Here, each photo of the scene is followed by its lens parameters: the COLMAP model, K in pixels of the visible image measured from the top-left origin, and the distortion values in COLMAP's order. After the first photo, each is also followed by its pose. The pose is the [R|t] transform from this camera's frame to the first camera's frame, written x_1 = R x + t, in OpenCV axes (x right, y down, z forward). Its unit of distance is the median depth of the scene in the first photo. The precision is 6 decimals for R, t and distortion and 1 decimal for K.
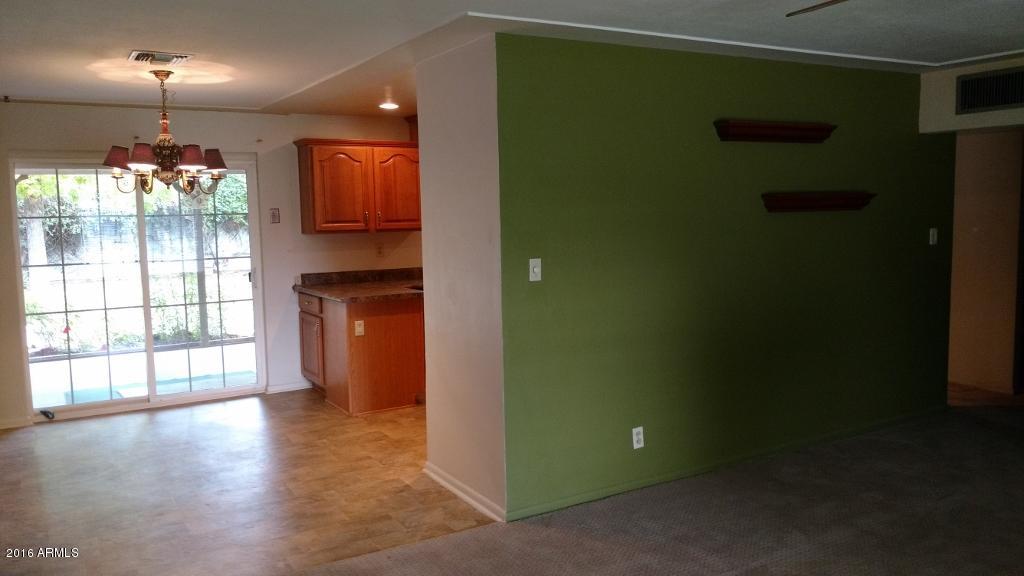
lens RADIAL K [[809.9, 0, 505.6], [0, 809.9, 291.3], [0, 0, 1]] dist [-0.001186, 0.003894]
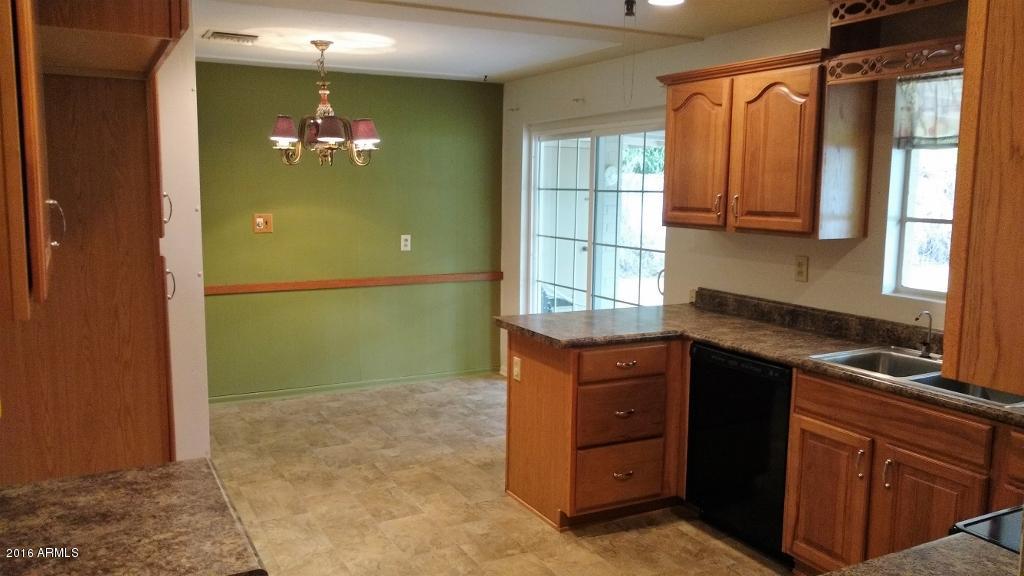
lens RADIAL K [[809.9, 0, 505.6], [0, 809.9, 291.3], [0, 0, 1]] dist [-0.001186, 0.003894]
pose [[-0.051816, 0.148480, -0.987557, 0.612118], [-0.110060, 0.982013, 0.153421, -0.155619], [0.992573, 0.116640, -0.034542, 1.343716]]
